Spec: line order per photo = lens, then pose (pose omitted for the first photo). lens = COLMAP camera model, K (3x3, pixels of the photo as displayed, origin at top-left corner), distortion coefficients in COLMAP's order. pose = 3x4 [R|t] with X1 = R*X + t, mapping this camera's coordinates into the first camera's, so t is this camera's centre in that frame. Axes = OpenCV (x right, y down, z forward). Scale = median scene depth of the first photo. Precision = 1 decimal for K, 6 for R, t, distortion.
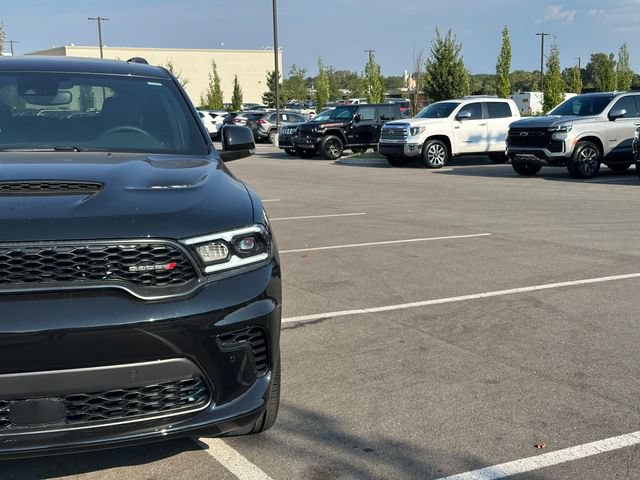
lens RADIAL K [[892.2, 0, 304.8], [0, 892.2, 240.5], [0, 0, 1]] dist [0.154426, -0.109179]
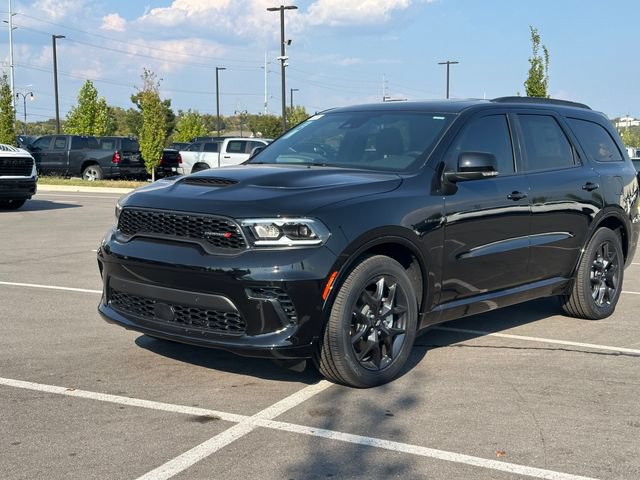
lens RADIAL K [[892.2, 0, 304.8], [0, 892.2, 240.5], [0, 0, 1]] dist [0.154426, -0.109179]
pose [[0.574937, 0.093315, -0.812859, 1.061245], [-0.134789, 0.990704, 0.018395, -0.006844], [0.807019, 0.098989, 0.582170, 0.208907]]
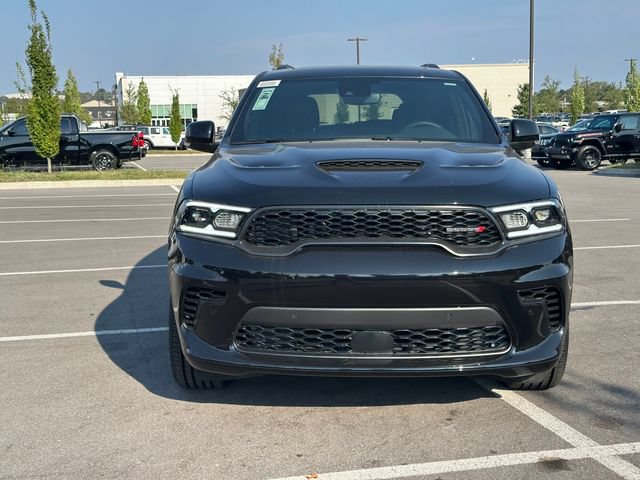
lens RADIAL K [[891.2, 0, 318.4], [0, 891.2, 239.0], [0, 0, 1]] dist [0.199337, -0.430499]
pose [[0.968671, 0.025774, -0.247008, -0.058476], [-0.030816, 0.999388, -0.016568, 0.062315], [0.246430, 0.023661, 0.968872, -0.188391]]
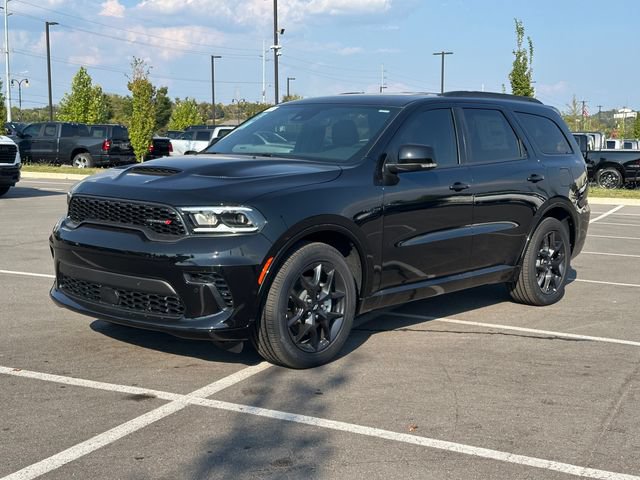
lens RADIAL K [[891.2, 0, 318.4], [0, 891.2, 239.0], [0, 0, 1]] dist [0.199337, -0.430499]
pose [[0.586675, 0.104902, -0.802999, 1.175699], [-0.140638, 0.989705, 0.026542, -0.019660], [0.797517, 0.097360, 0.595389, 0.251643]]
